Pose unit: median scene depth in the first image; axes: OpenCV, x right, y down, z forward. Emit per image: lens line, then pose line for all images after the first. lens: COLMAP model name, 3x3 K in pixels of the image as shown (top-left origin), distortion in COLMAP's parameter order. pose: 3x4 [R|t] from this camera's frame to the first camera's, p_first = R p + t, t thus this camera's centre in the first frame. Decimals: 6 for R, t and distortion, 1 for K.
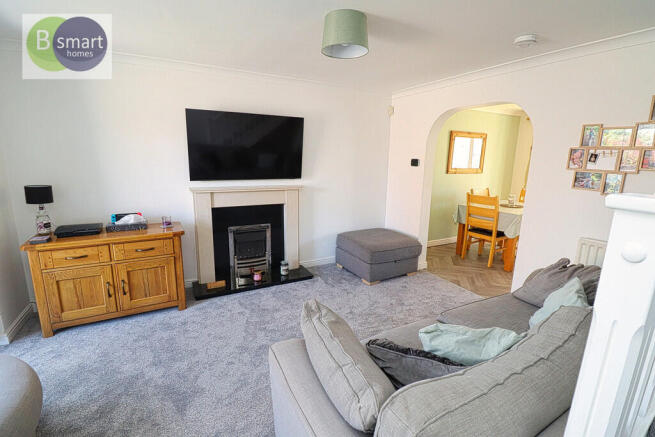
lens RADIAL K [[305.3, 0, 336.8], [0, 305.3, 218.7], [0, 0, 1]] dist [-0.001122, -0.000010]
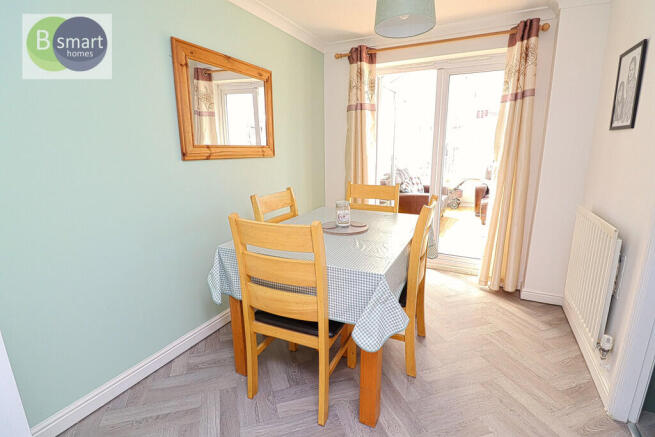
lens RADIAL K [[305.3, 0, 336.8], [0, 305.3, 218.7], [0, 0, 1]] dist [-0.001122, -0.000010]
pose [[0.825314, -0.149719, 0.544464, 0.315435], [0.137632, 0.988466, 0.063186, -0.077794], [-0.547644, 0.022788, 0.836401, 0.613932]]
